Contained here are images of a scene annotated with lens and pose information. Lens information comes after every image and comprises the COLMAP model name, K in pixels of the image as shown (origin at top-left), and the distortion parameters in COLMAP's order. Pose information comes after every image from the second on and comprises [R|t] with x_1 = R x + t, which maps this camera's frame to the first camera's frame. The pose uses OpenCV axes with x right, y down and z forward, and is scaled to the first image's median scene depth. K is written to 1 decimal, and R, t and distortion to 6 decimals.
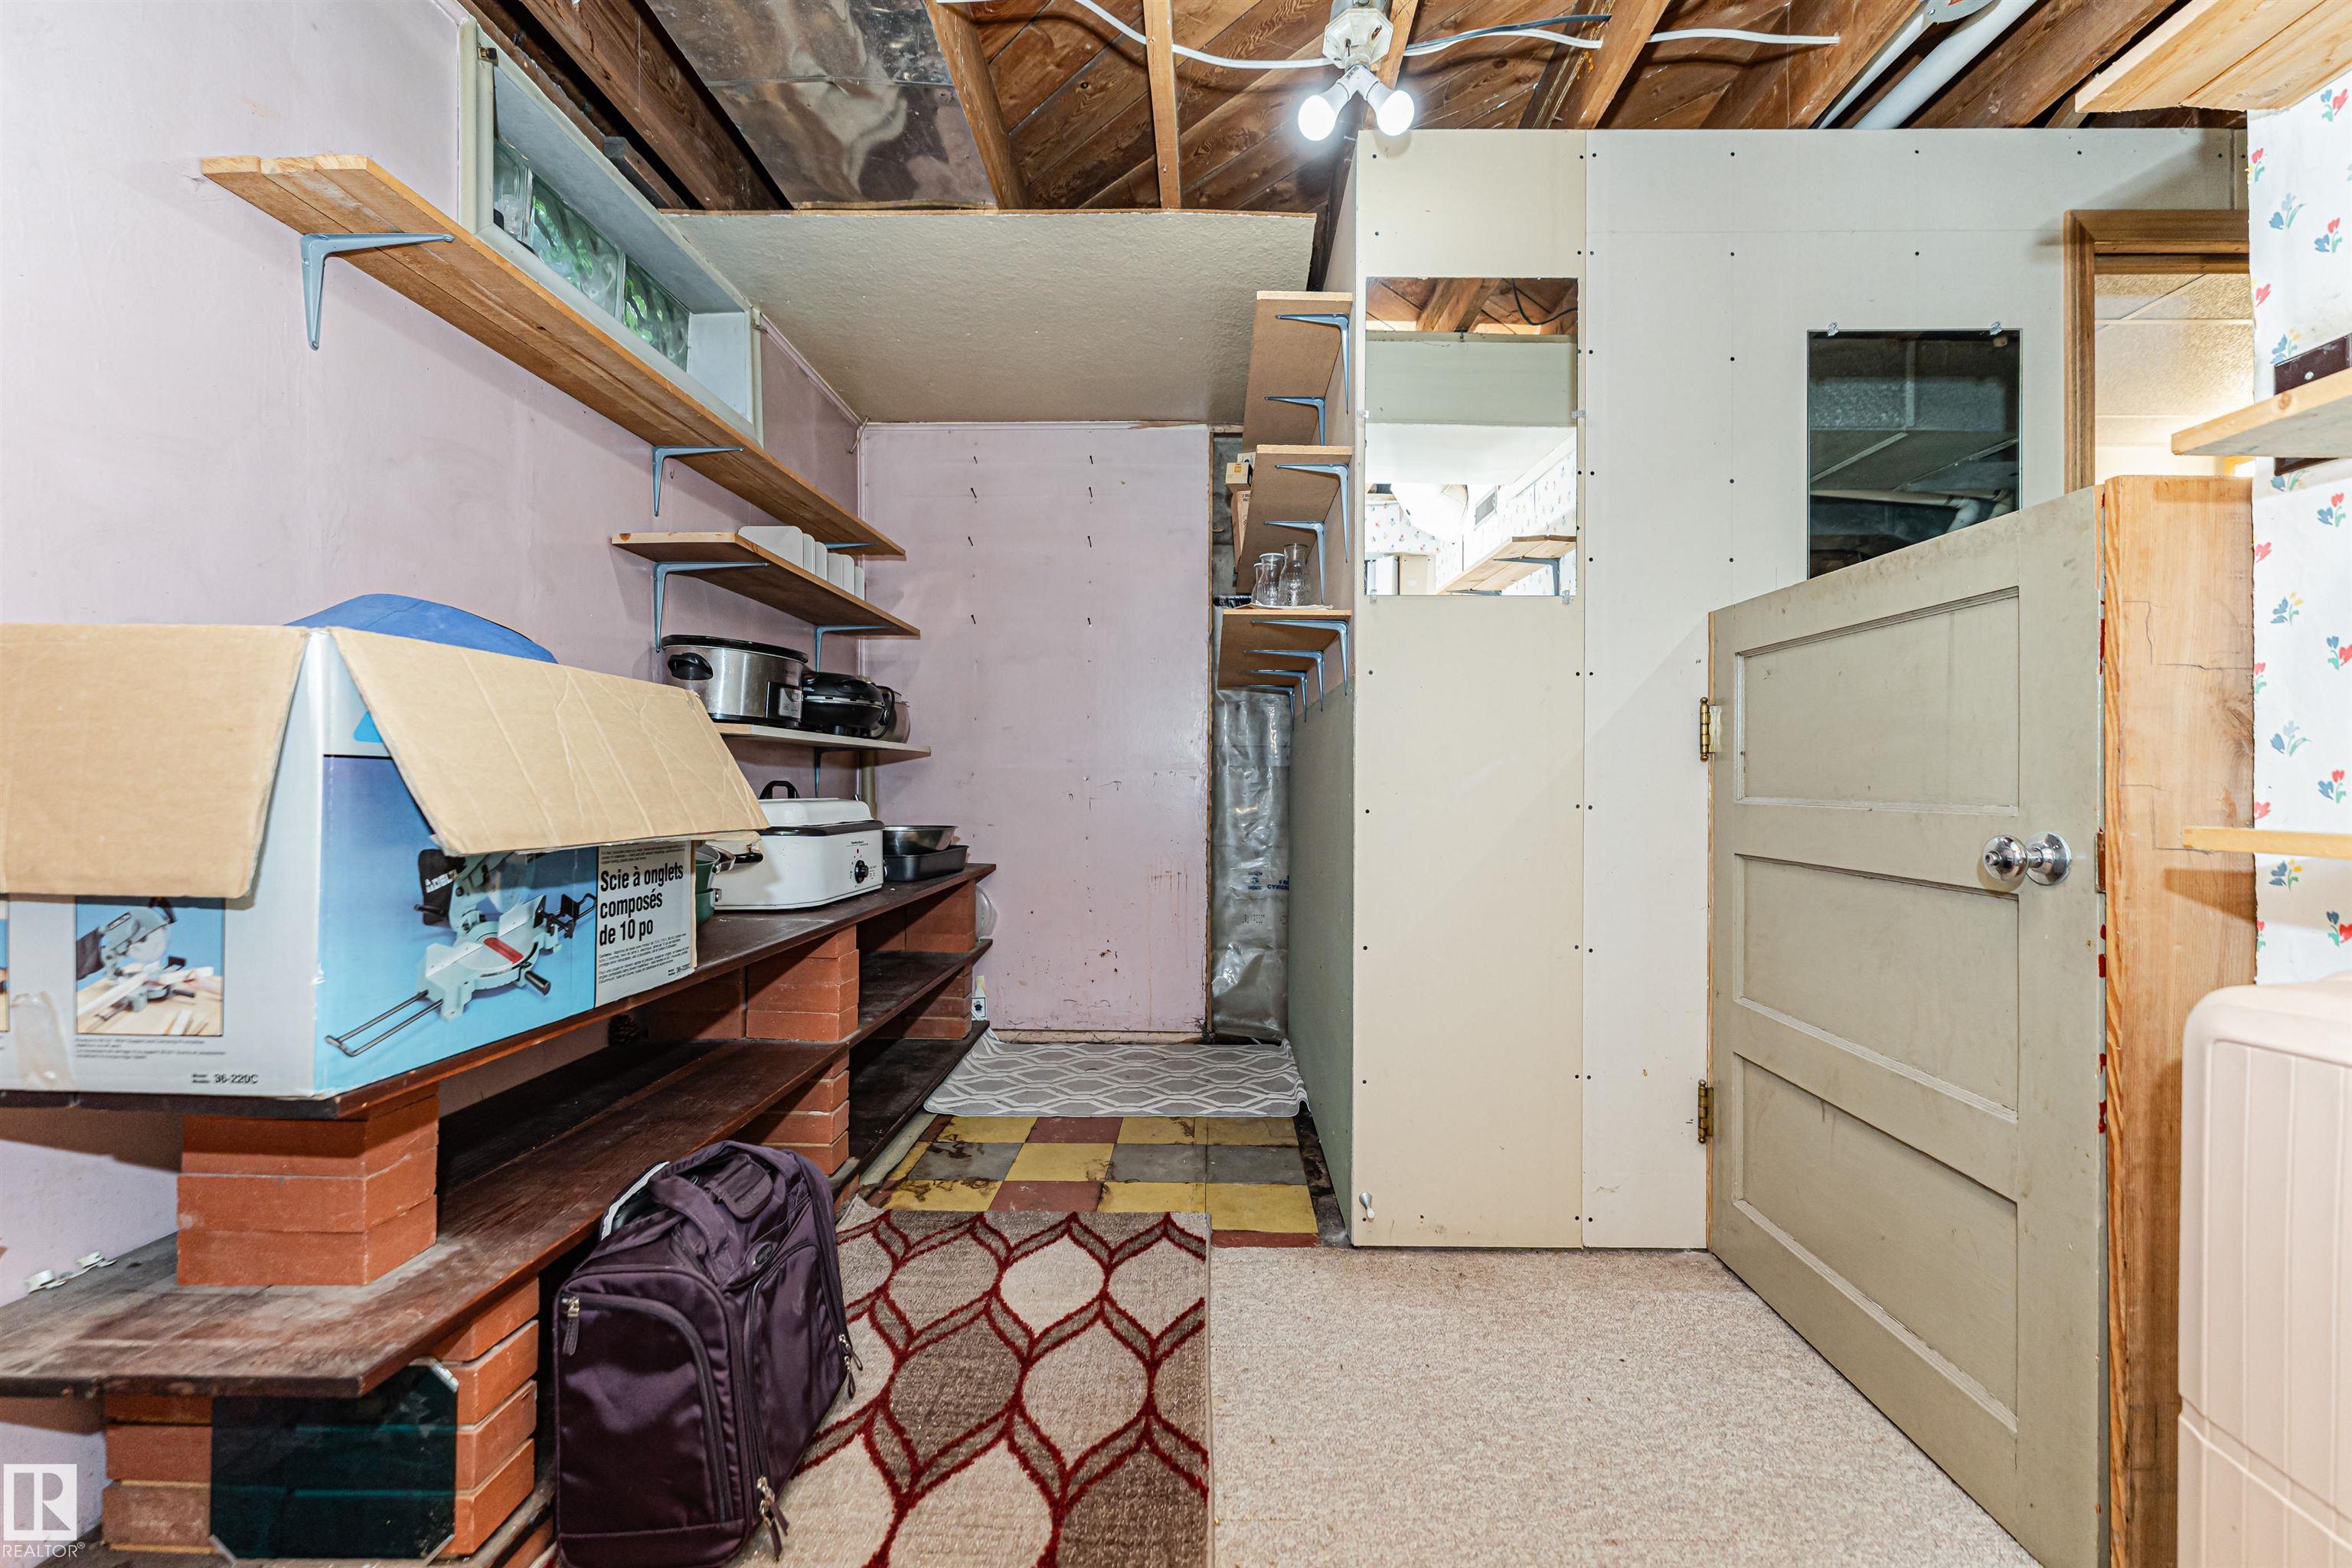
lens RADIAL K [[941.3, 0, 1176.0], [0, 941.3, 784.0], [0, 0, 1]] dist [0.001658, 0.000067]
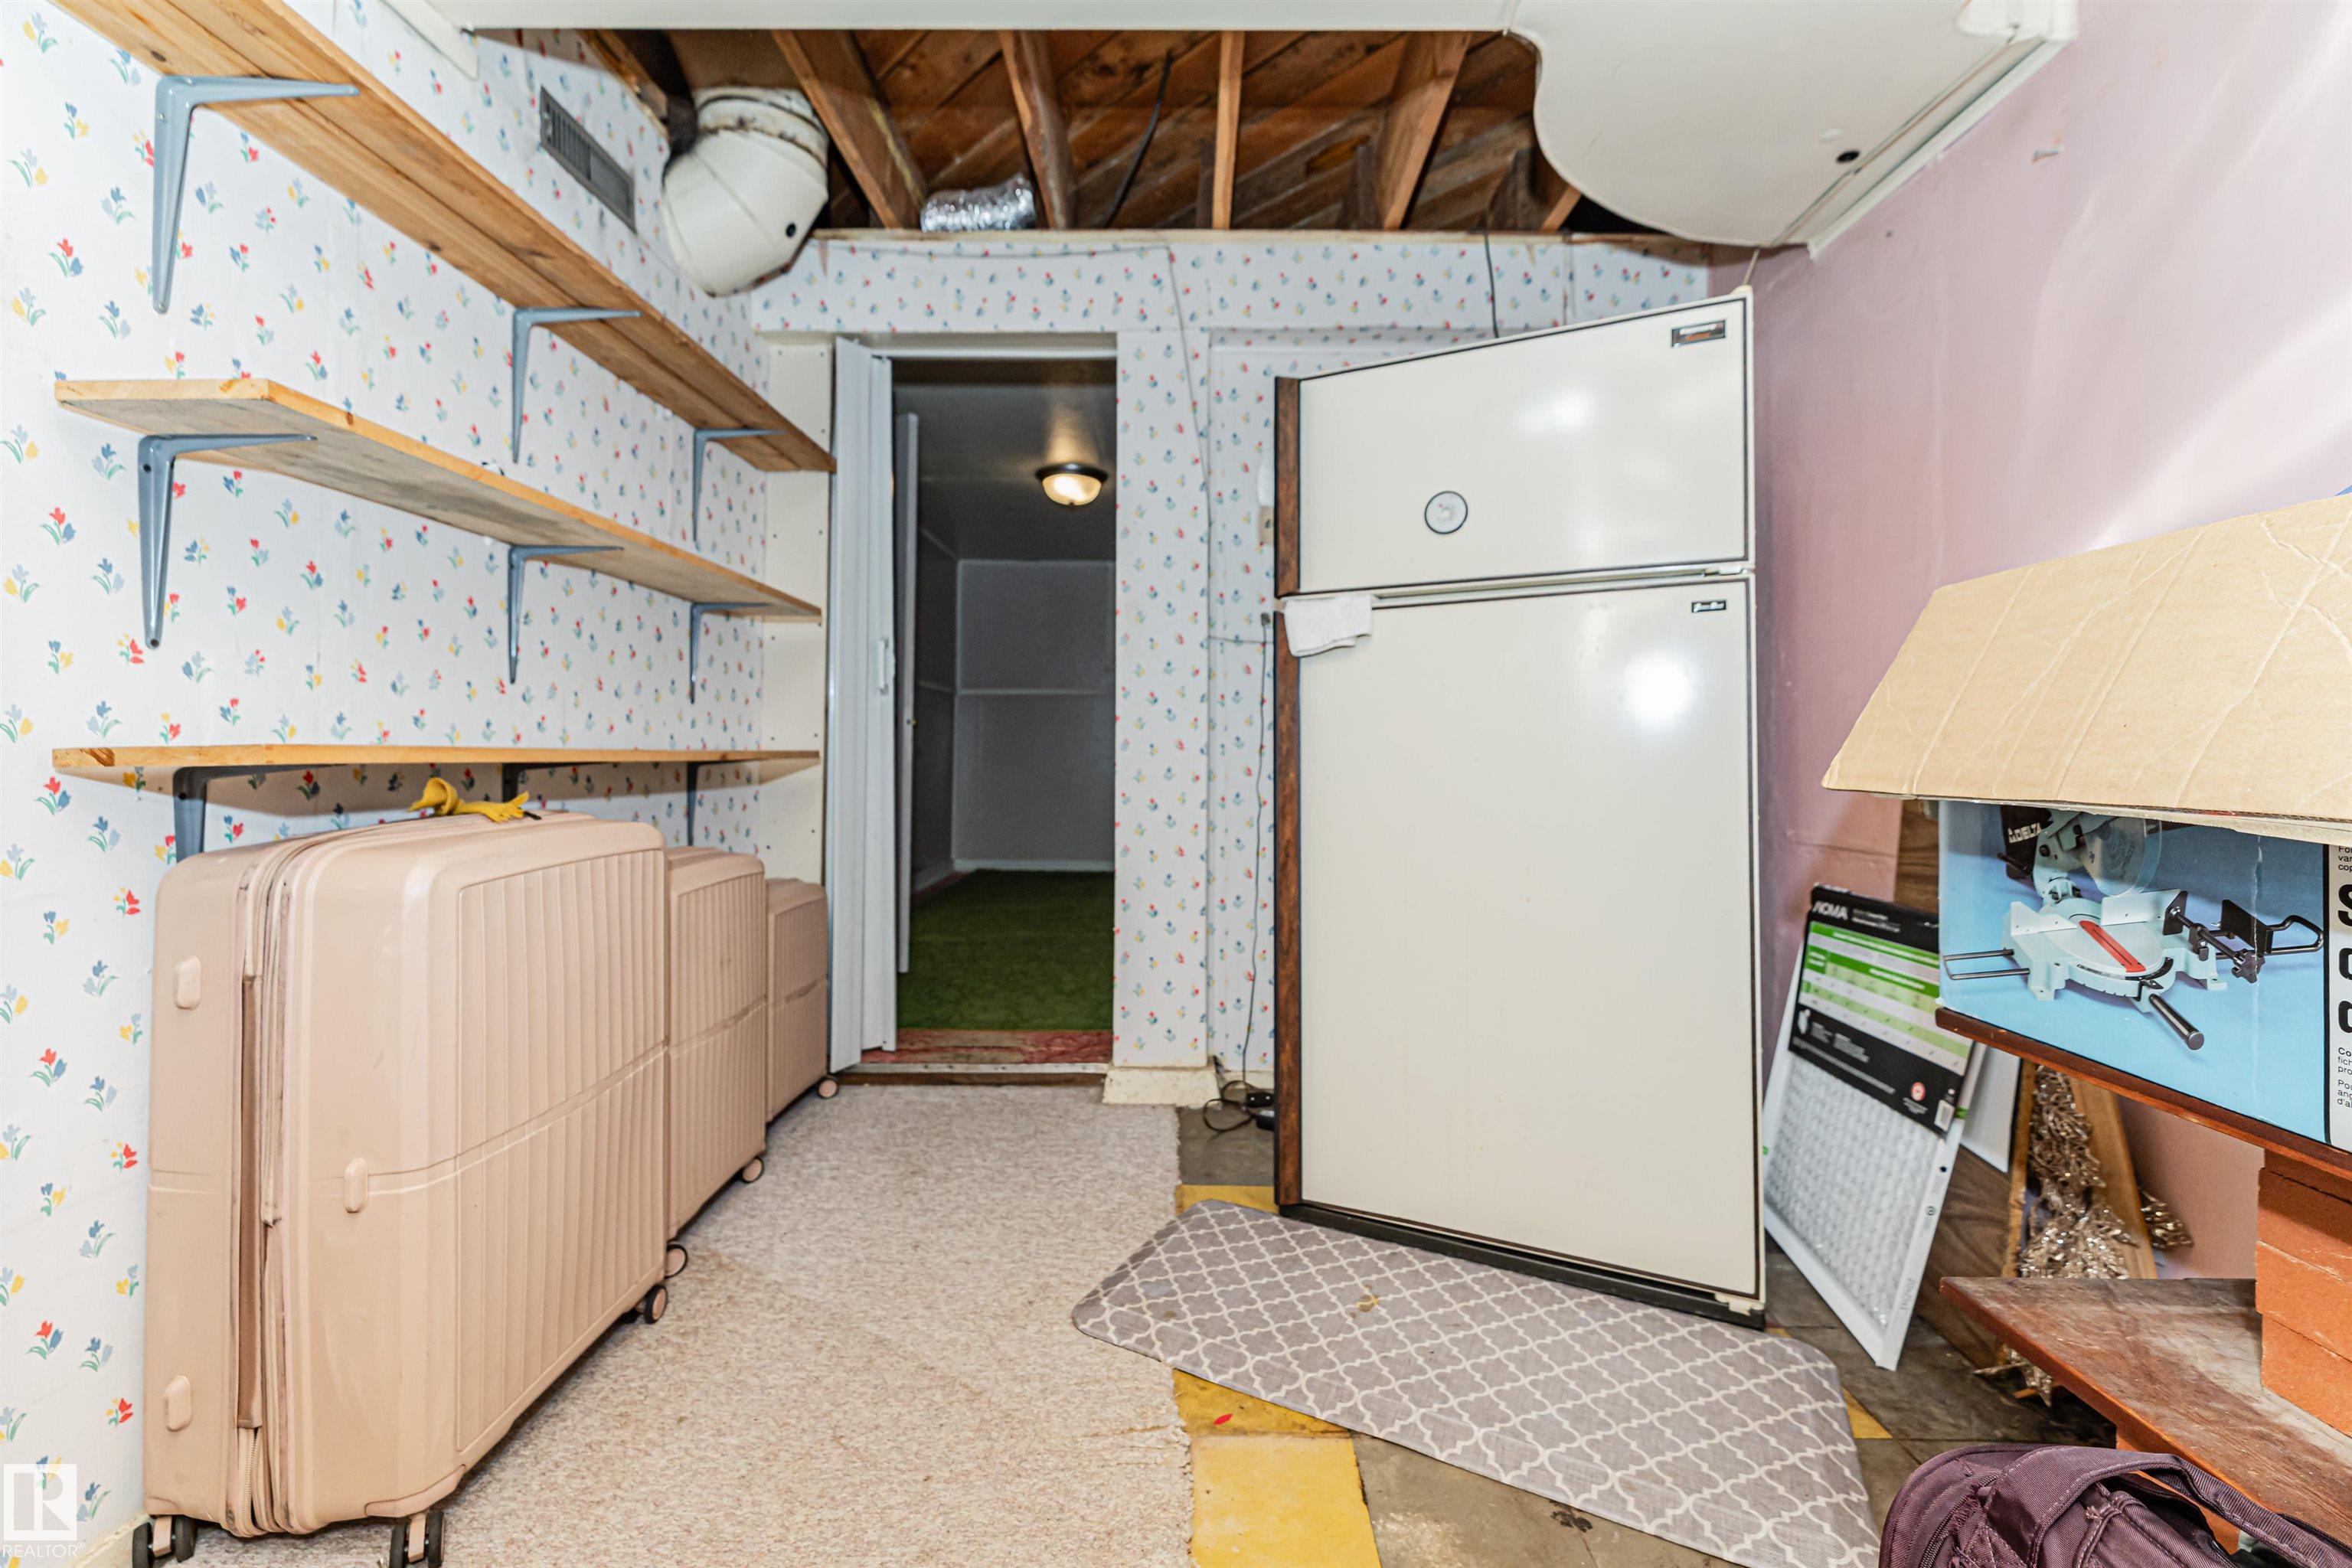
lens RADIAL K [[941.3, 0, 1176.0], [0, 941.3, 784.0], [0, 0, 1]] dist [0.001658, 0.000067]
pose [[-0.999765, -0.010439, -0.018993, 0.034098], [-0.011033, 0.999445, 0.031429, 0.033987], [0.018654, 0.031631, -0.999326, 1.712444]]
